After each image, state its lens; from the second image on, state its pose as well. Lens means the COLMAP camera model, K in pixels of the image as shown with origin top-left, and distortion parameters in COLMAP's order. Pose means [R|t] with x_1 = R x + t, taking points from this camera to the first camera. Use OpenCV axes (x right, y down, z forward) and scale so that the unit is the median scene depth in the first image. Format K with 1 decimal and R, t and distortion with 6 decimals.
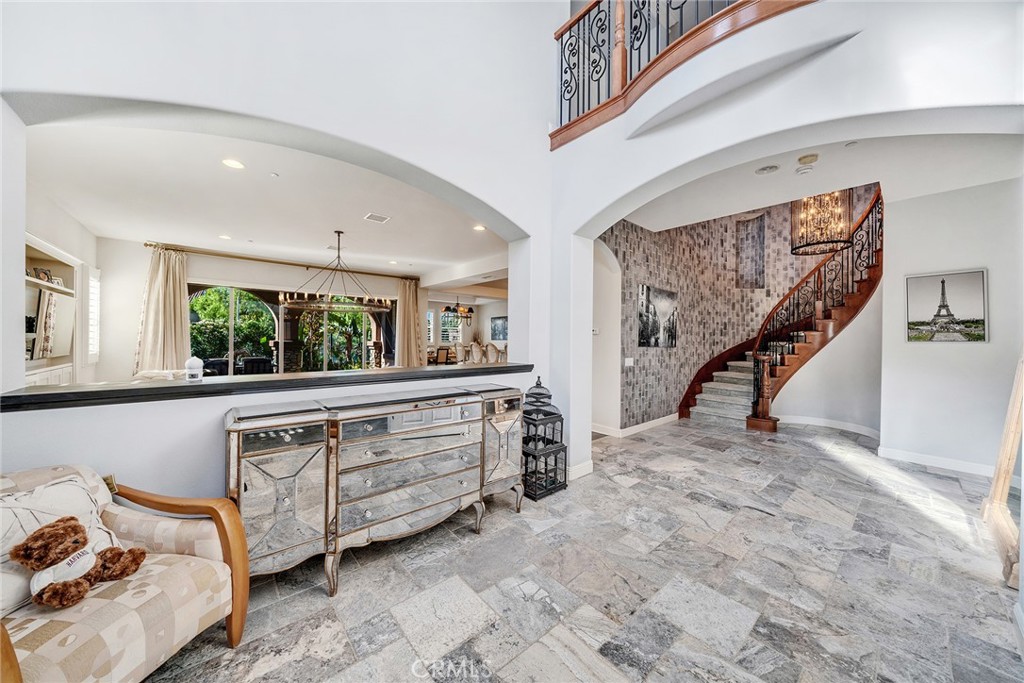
lens RADIAL K [[351.2, 0, 507.8], [0, 351.2, 340.0], [0, 0, 1]] dist [-0.001862, -0.000115]
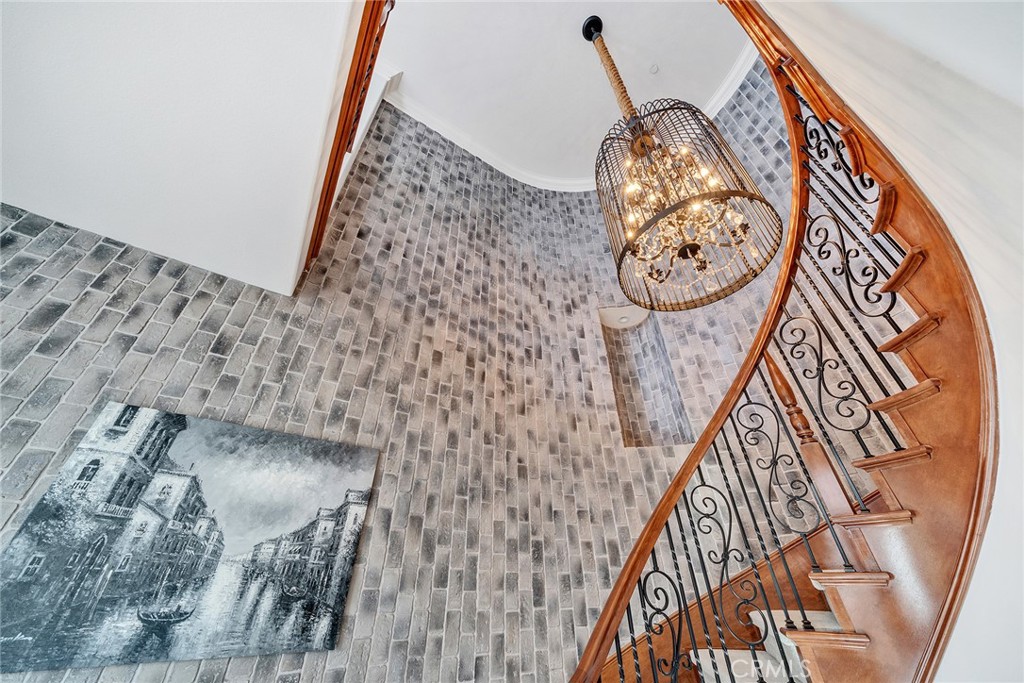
lens RADIAL K [[351.2, 0, 507.8], [0, 351.2, 340.0], [0, 0, 1]] dist [-0.001862, -0.000115]
pose [[0.991300, -0.084221, -0.101151, 0.571337], [0.012734, 0.826249, -0.563161, -0.019659], [0.131006, 0.556973, 0.820133, 0.576146]]
